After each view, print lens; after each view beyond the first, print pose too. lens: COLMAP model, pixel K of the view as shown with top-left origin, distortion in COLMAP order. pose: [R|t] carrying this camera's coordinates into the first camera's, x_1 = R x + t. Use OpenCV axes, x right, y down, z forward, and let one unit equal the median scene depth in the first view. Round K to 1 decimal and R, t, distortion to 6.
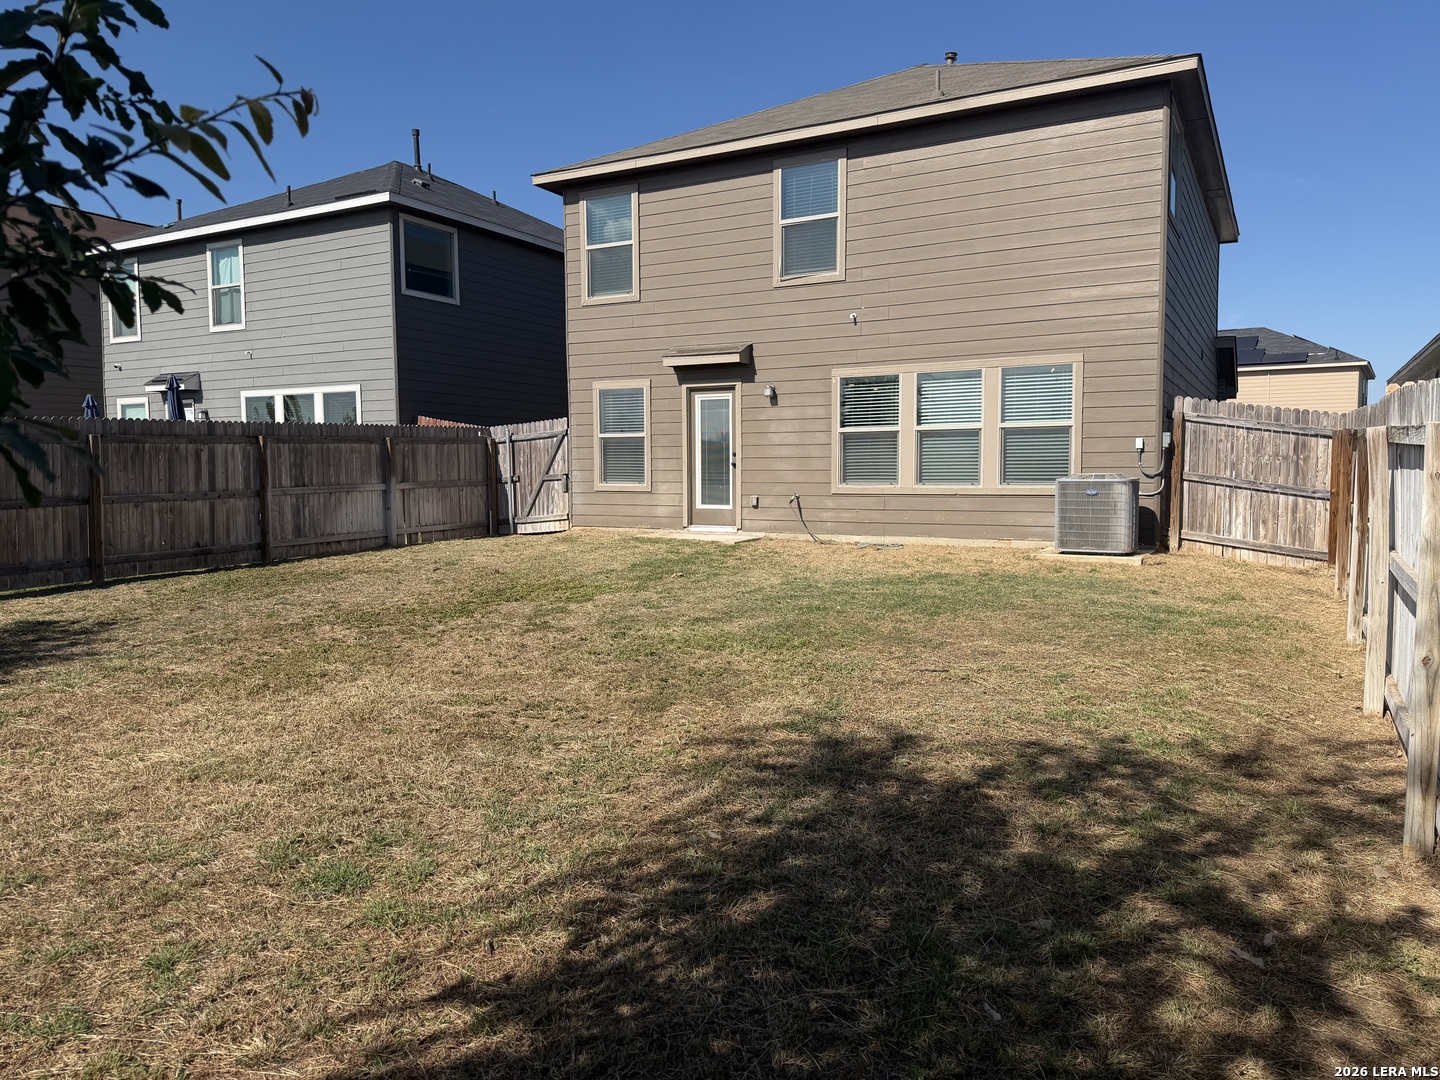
lens RADIAL K [[1007.6, 0, 715.3], [0, 1007.6, 545.2], [0, 0, 1]] dist [0.060272, -0.082677]
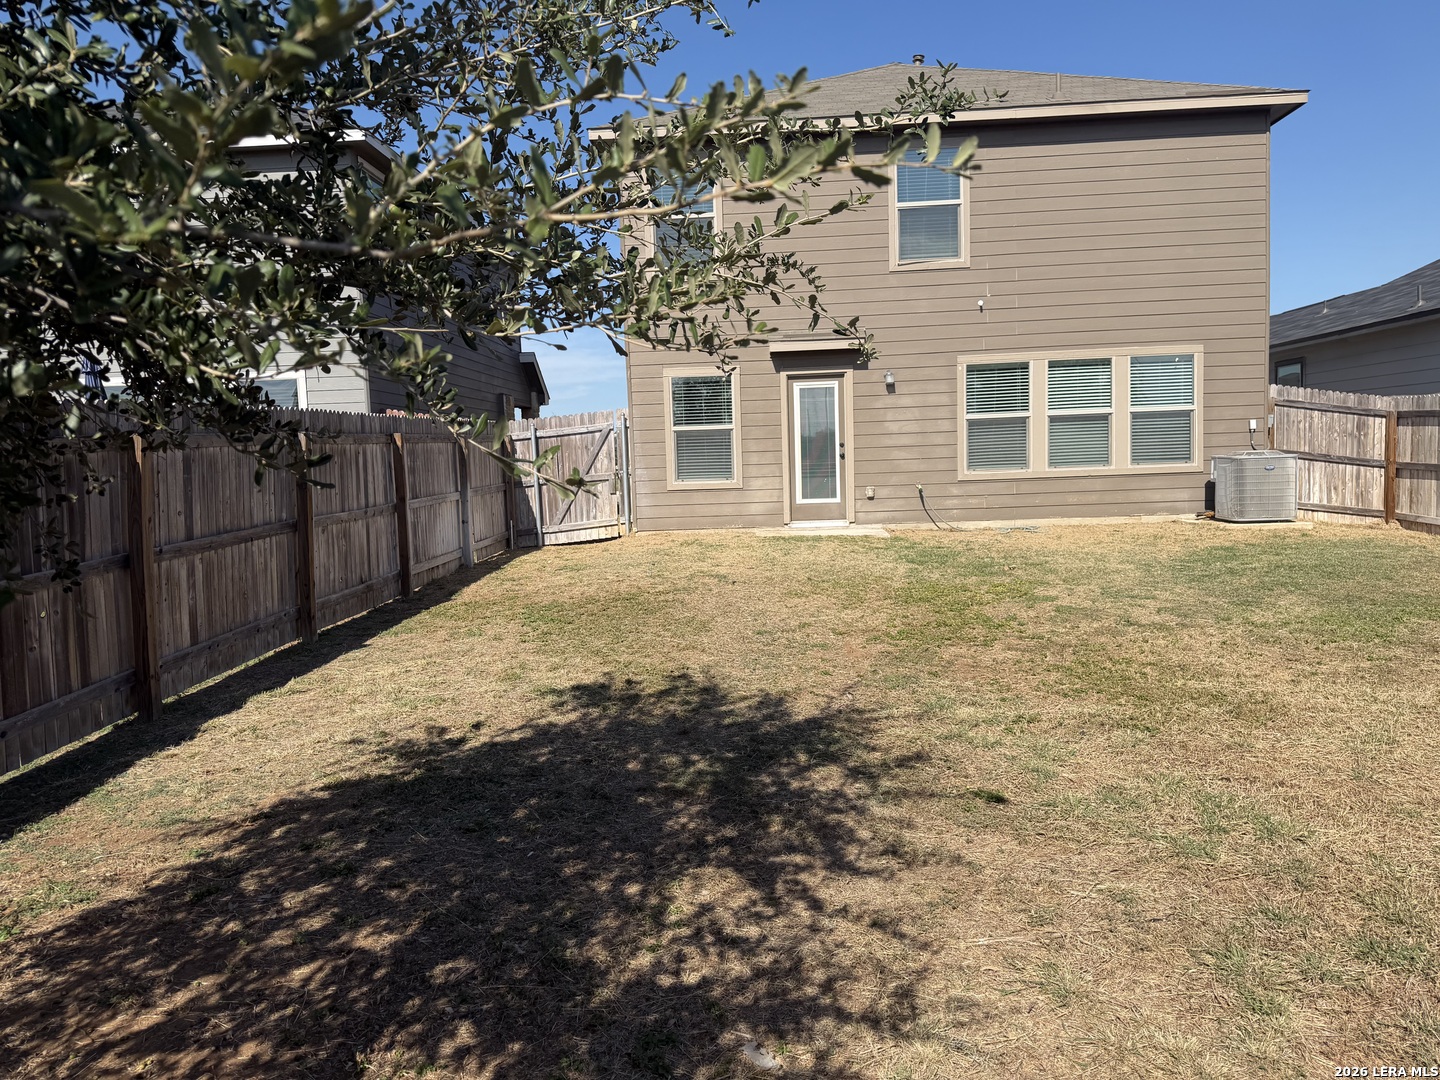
lens RADIAL K [[1007.6, 0, 627.5], [0, 1007.6, 554.9], [0, 0, 1]] dist [0.060272, -0.082677]
pose [[0.897606, -0.068426, 0.435456, -0.652989], [0.065534, 0.997615, 0.021675, -0.021975], [-0.435901, 0.009081, 0.899949, 0.248246]]
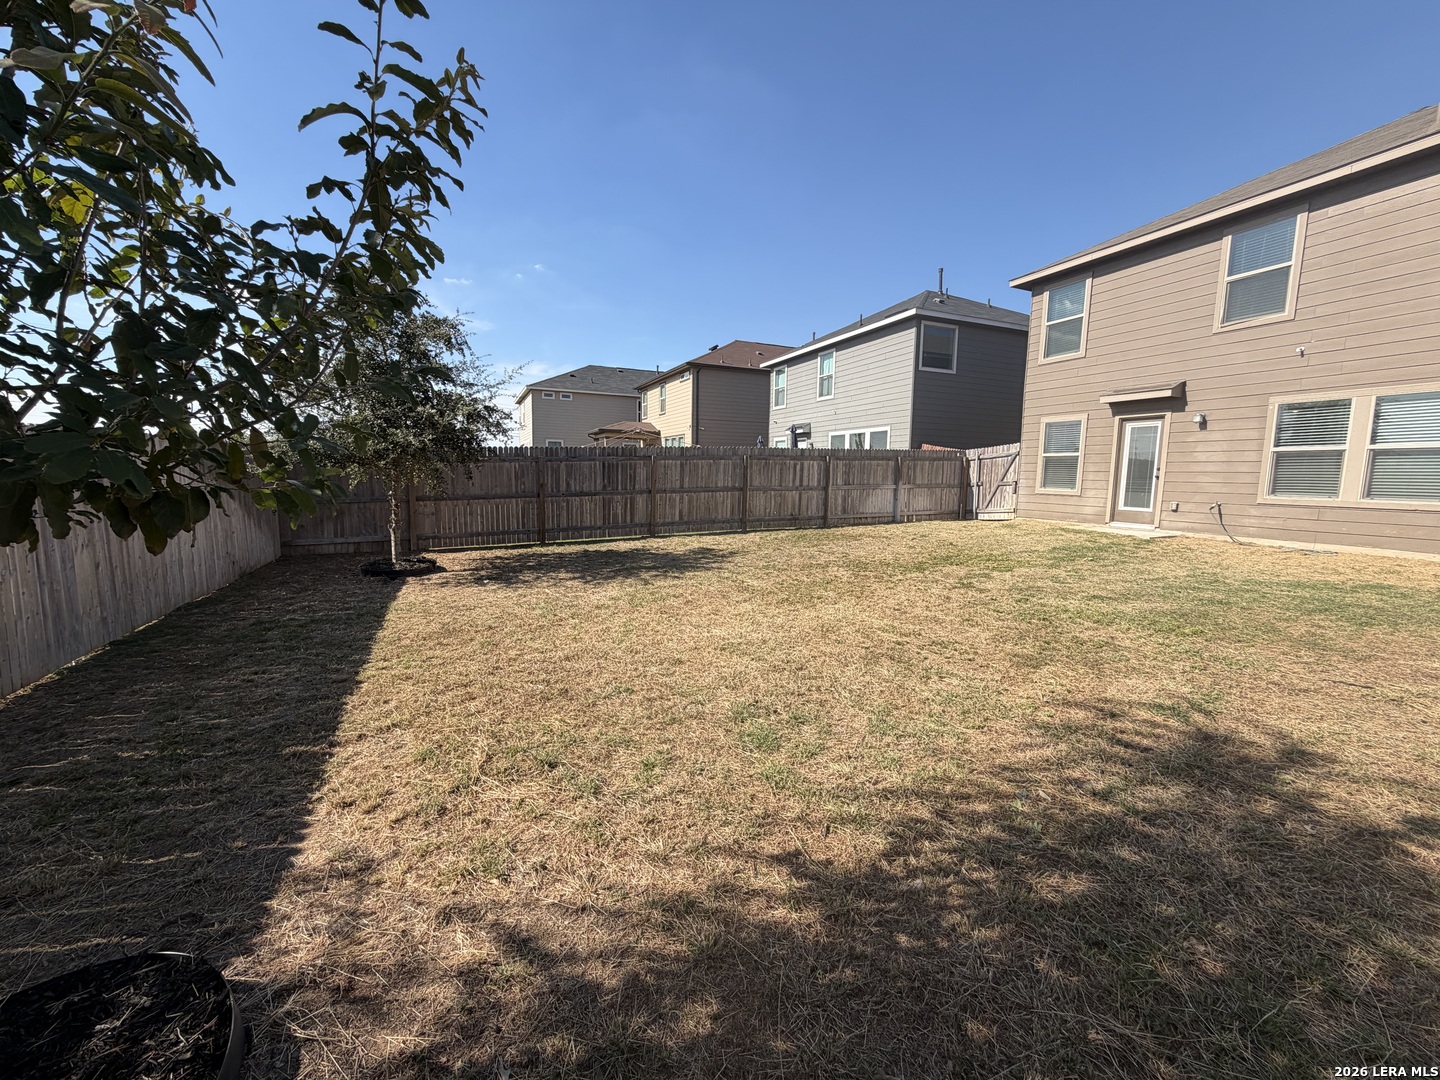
lens RADIAL K [[573.3, 0, 713.7], [0, 573.3, 538.8], [0, 0, 1]] dist [0.001053, -0.001269]
pose [[0.790842, 0.085643, -0.605999, 0.022973], [-0.064896, 0.996313, 0.056114, -0.006270], [0.608570, -0.005051, 0.793484, 0.078958]]
